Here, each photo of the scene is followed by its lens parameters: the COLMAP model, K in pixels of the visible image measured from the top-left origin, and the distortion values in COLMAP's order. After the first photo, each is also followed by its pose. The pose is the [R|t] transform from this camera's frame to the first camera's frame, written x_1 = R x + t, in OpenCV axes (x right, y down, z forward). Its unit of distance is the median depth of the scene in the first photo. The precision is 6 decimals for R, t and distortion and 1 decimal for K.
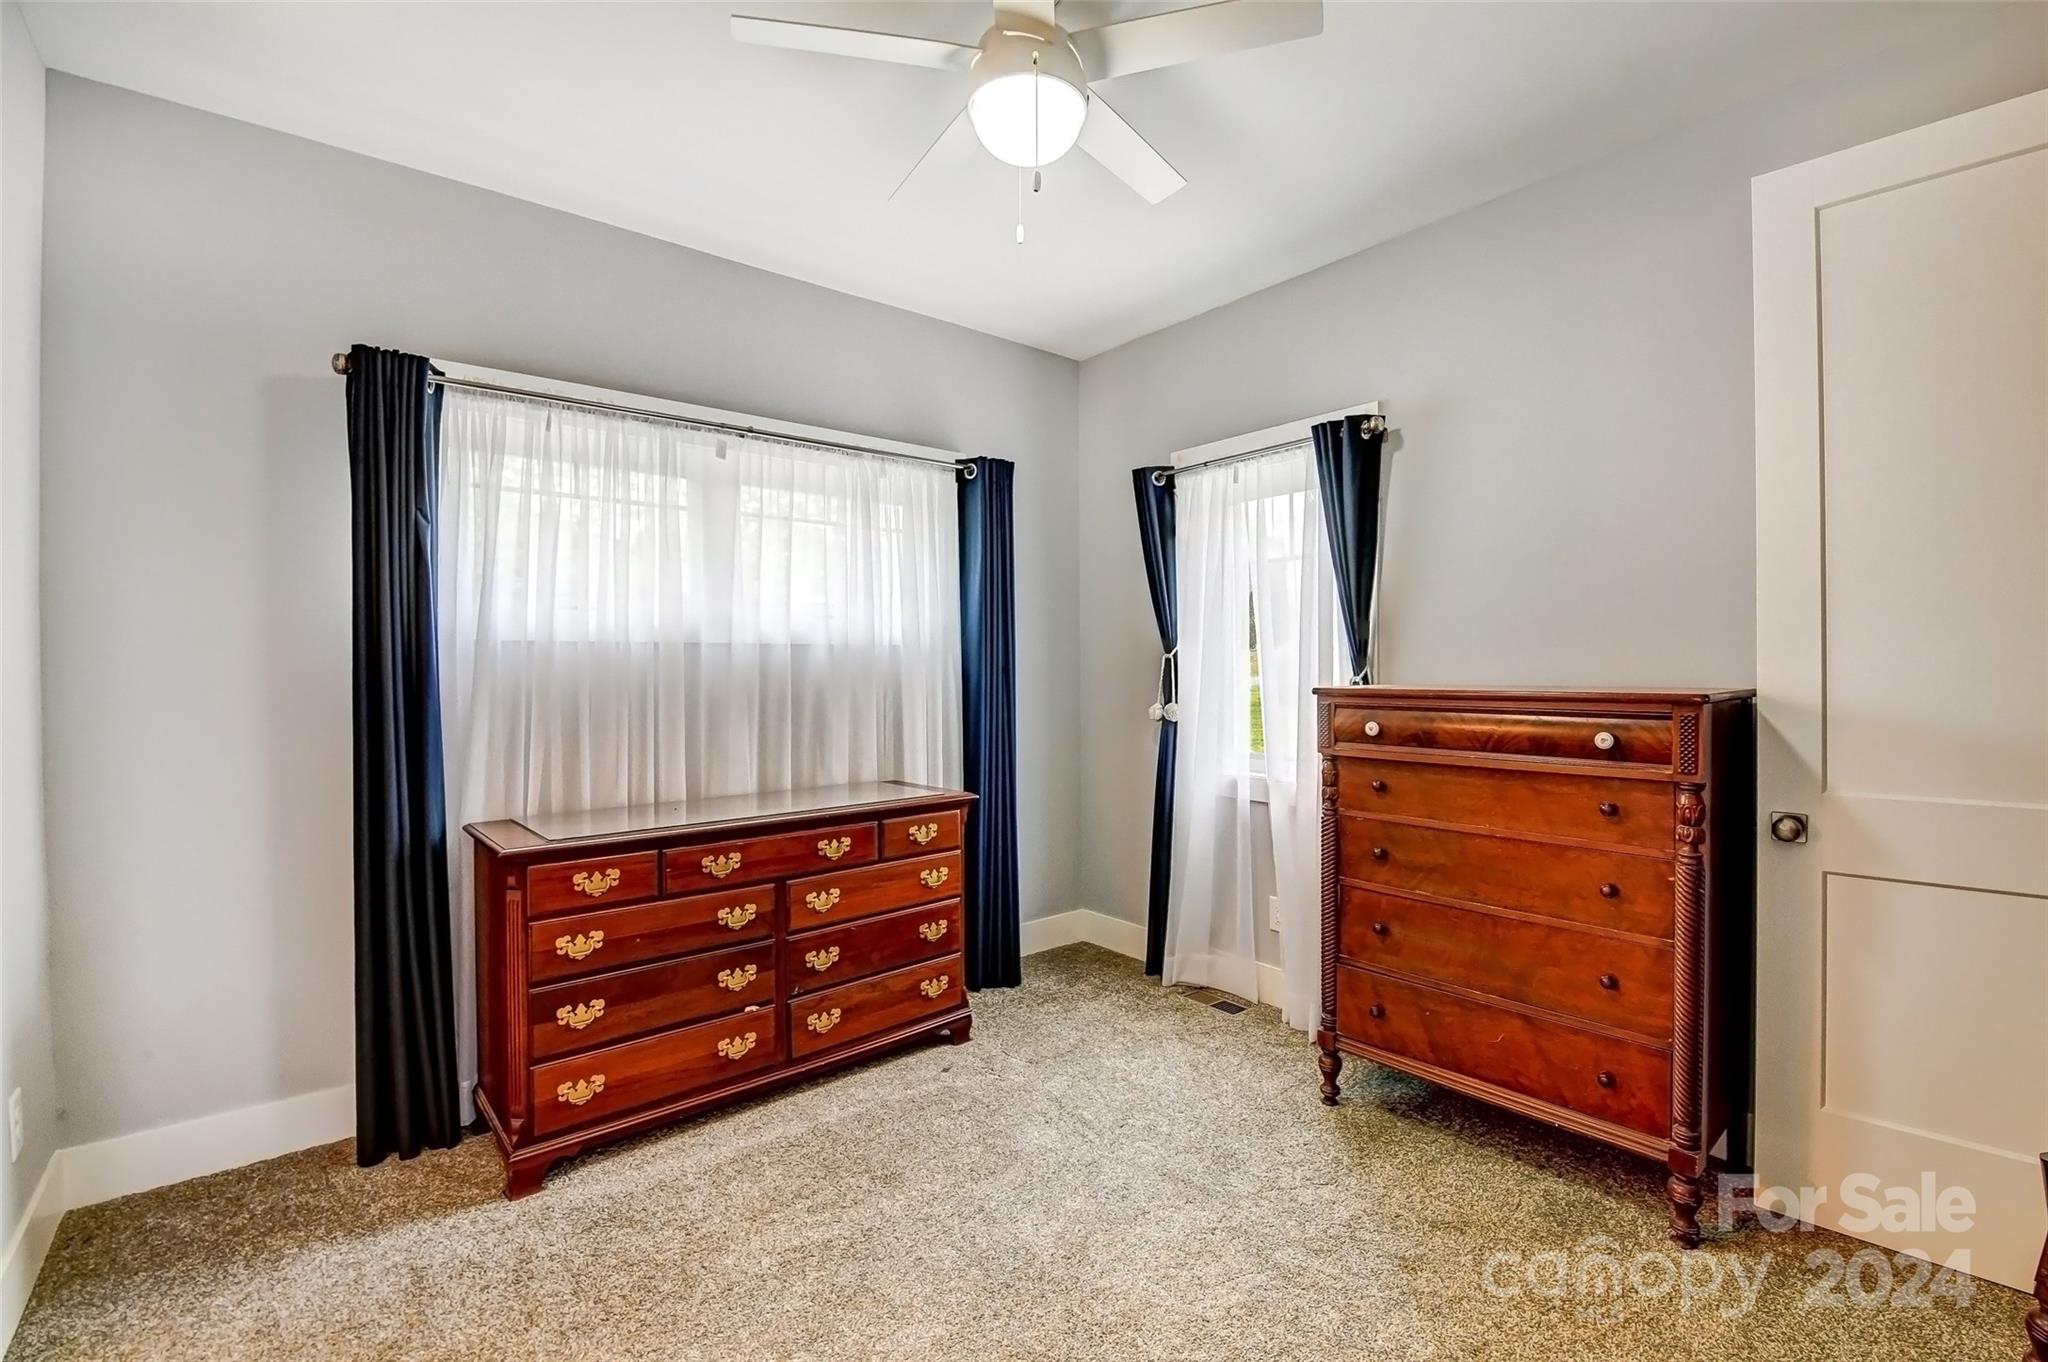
lens RADIAL K [[898.7, 0, 1036.9], [0, 898.7, 675.0], [0, 0, 1]] dist [-0.019042, -0.000986]
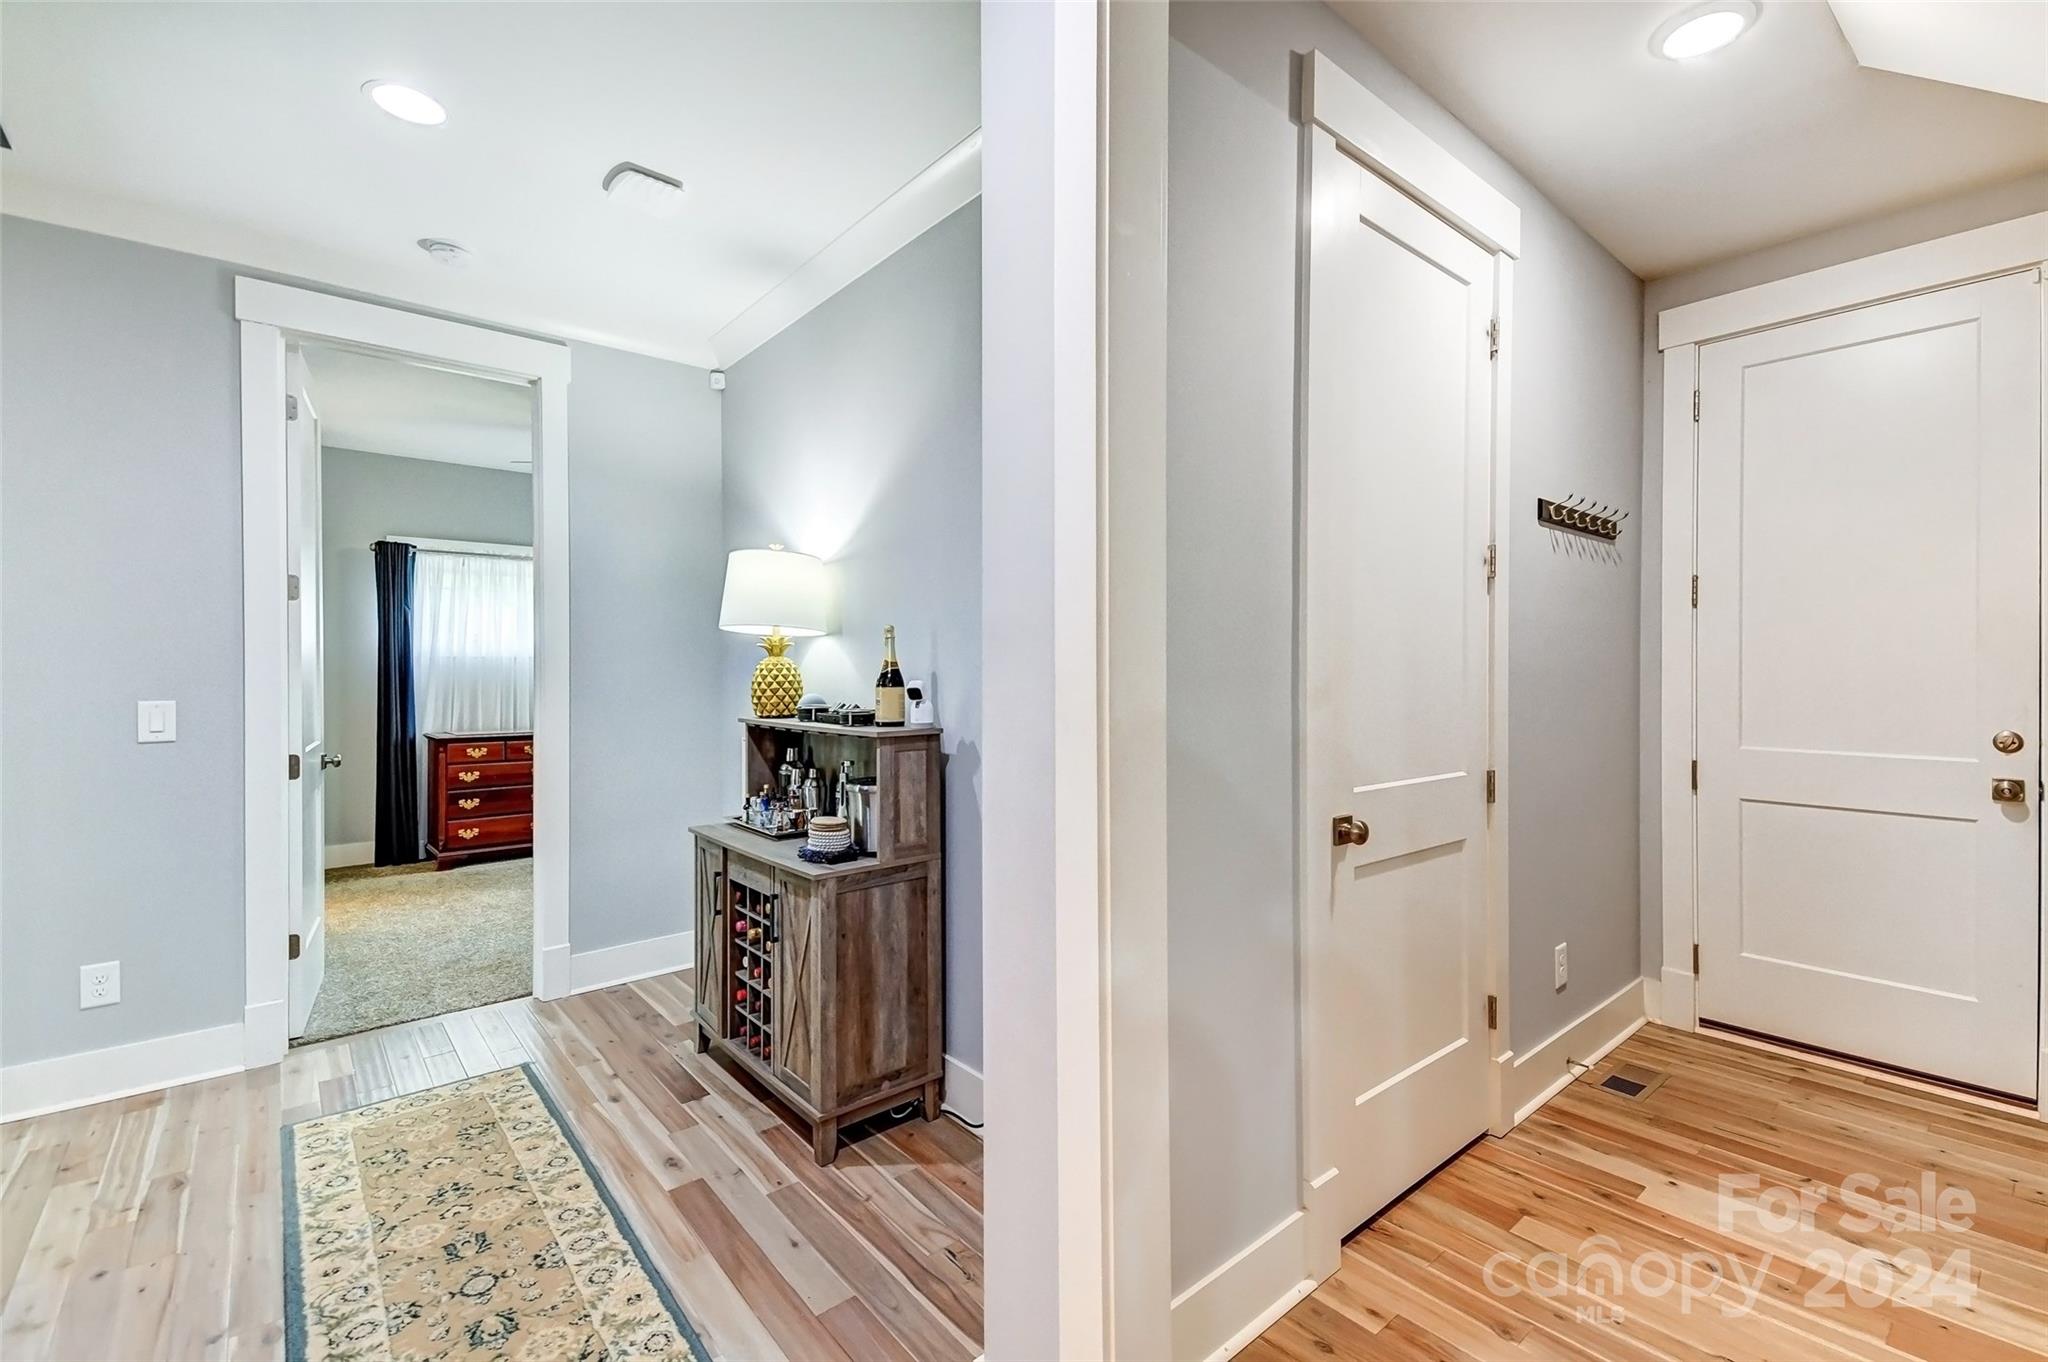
lens RADIAL K [[875.6, 0, 1026.9], [0, 875.6, 673.5], [0, 0, 1]] dist [0.018607, -0.000235]
pose [[0.999843, 0.007632, 0.015993, 0.934476], [-0.007583, 0.999966, -0.003143, 0.001441], [-0.016016, 0.003022, 0.999867, -1.393693]]
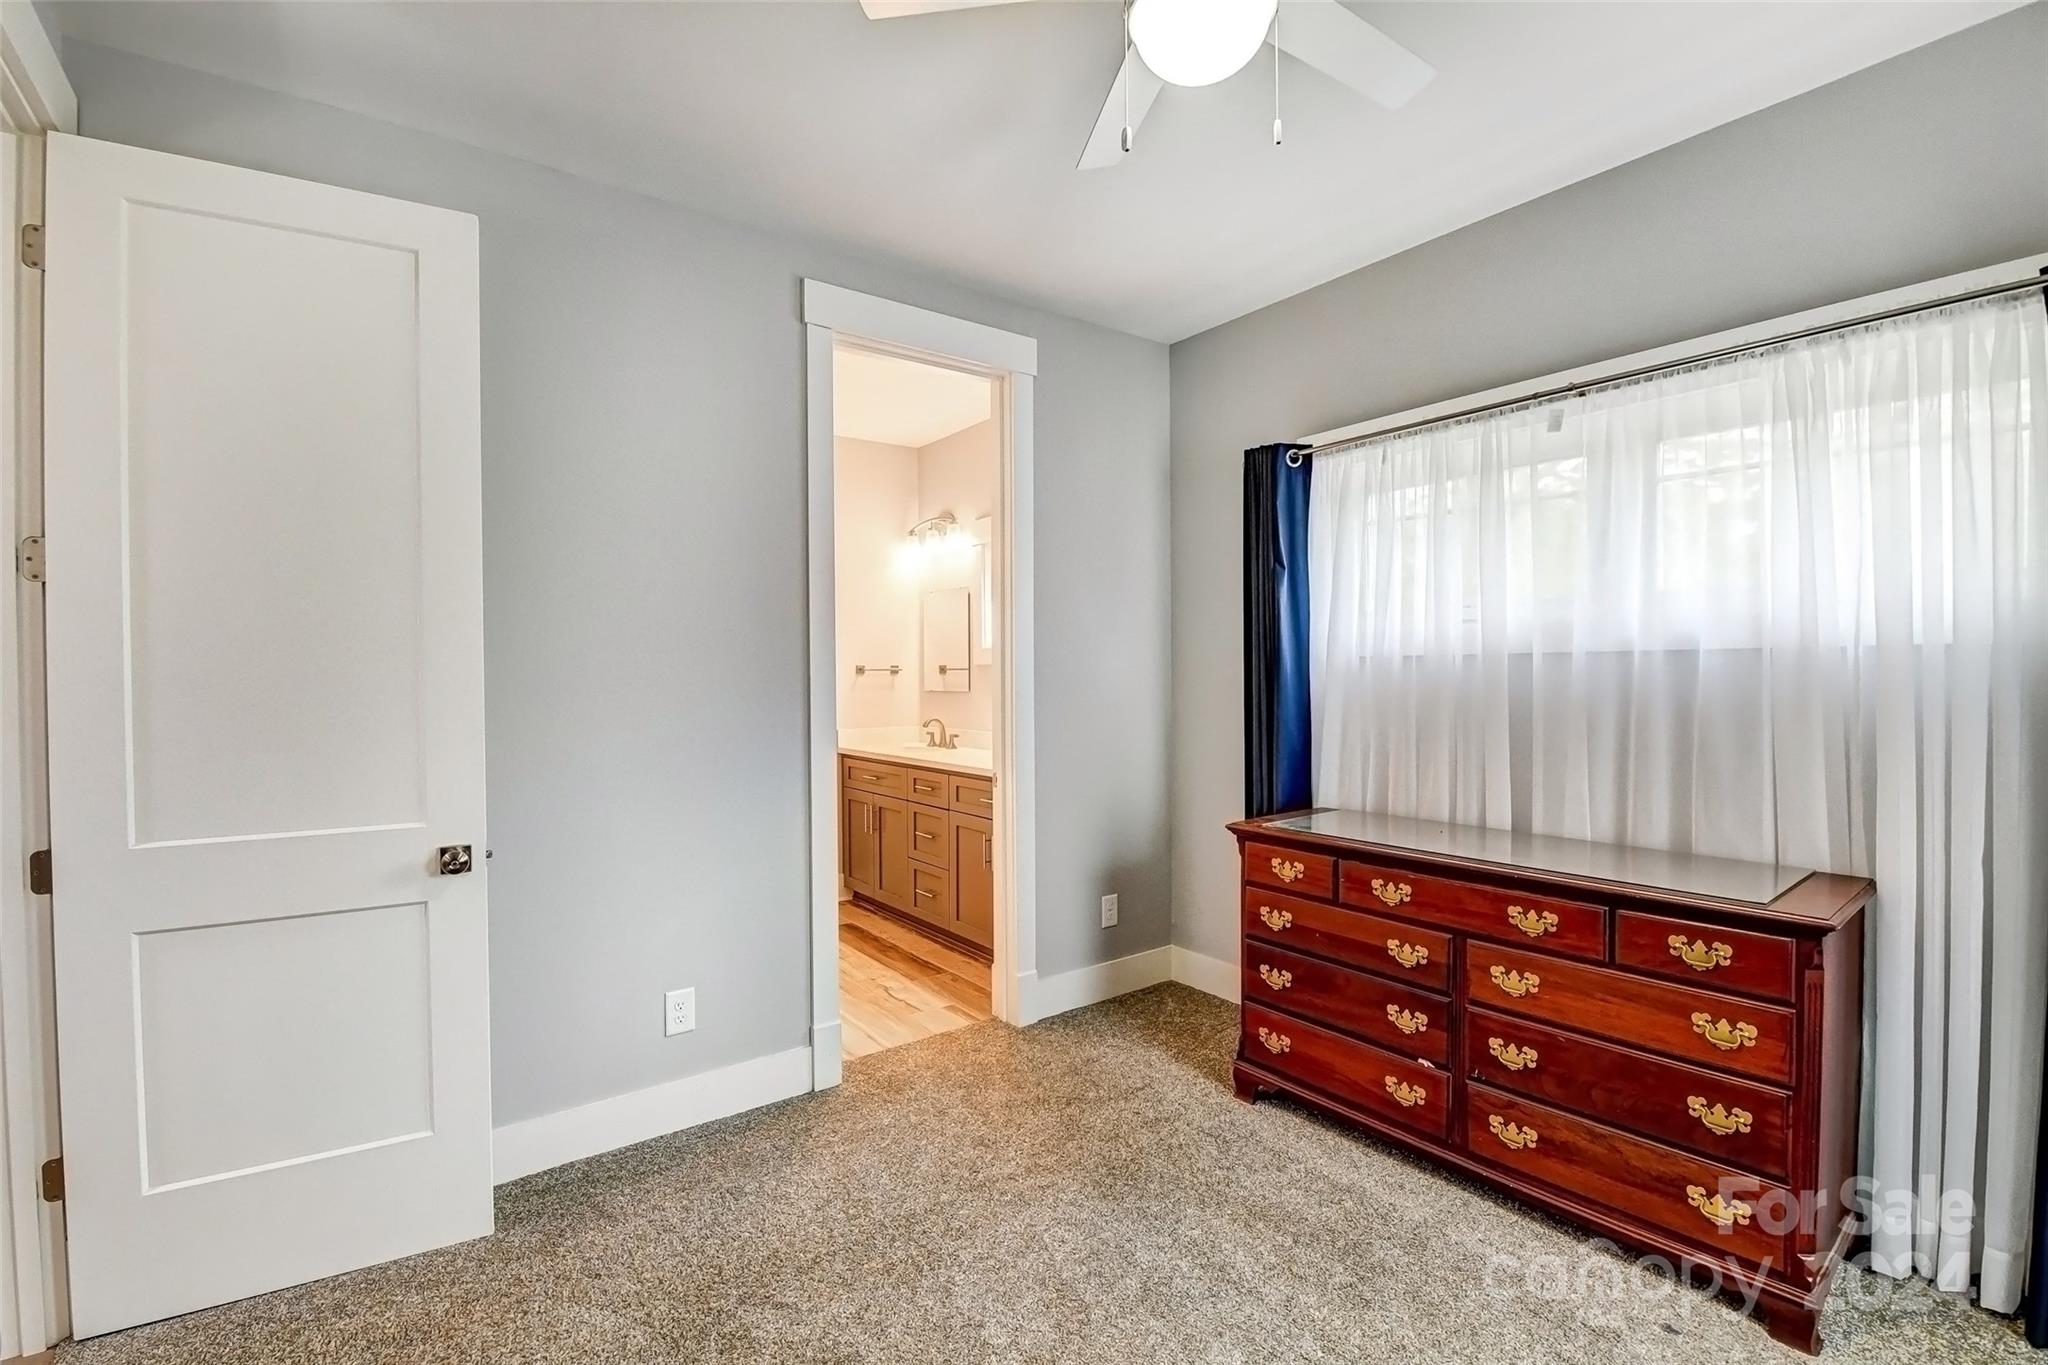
lens RADIAL K [[898.7, 0, 1036.9], [0, 898.7, 676.5], [0, 0, 1]] dist [-0.019042, -0.000986]
pose [[-0.064770, 0.015180, -0.997785, 0.608030], [0.002395, 0.999884, 0.015056, -0.031974], [0.997897, -0.001415, -0.064799, 0.677754]]
